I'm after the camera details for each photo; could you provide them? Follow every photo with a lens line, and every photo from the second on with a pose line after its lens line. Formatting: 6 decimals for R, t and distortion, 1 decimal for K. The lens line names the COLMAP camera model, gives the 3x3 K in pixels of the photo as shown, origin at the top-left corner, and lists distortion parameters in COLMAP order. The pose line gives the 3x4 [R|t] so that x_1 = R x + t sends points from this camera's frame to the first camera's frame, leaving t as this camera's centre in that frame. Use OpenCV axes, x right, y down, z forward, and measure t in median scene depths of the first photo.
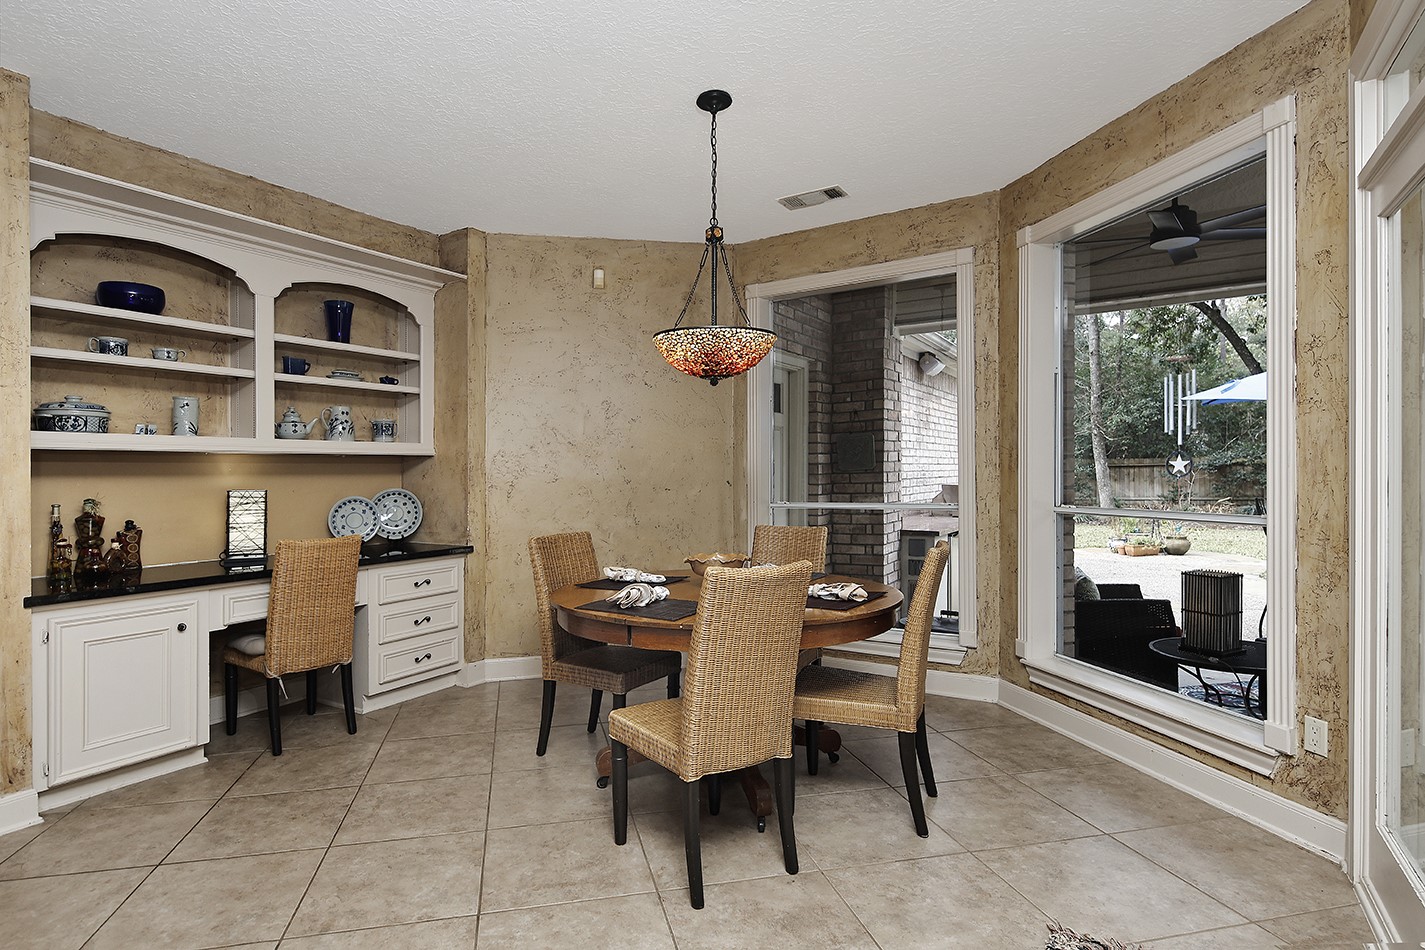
lens RADIAL K [[738.3, 0, 713.5], [0, 738.3, 473.8], [0, 0, 1]] dist [0.009435, -0.003832]
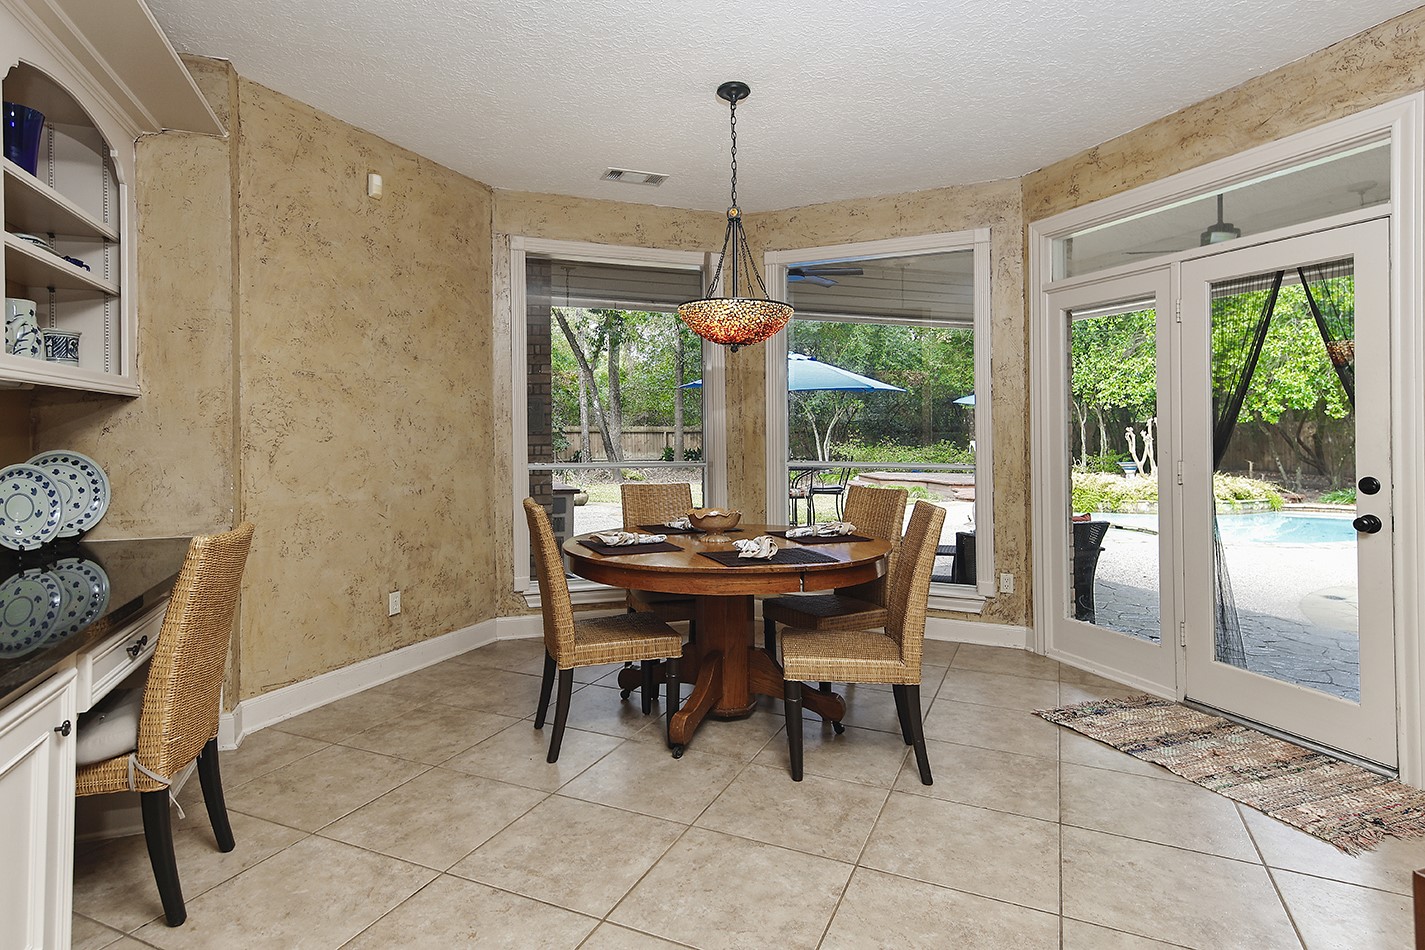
lens RADIAL K [[738.3, 0, 686.9], [0, 738.3, 428.3], [0, 0, 1]] dist [0.009435, -0.003832]
pose [[0.623769, 0.022241, 0.781292, -0.609542], [-0.010100, 0.999741, -0.020396, 0.009891], [-0.781543, 0.004831, 0.623832, 0.263340]]
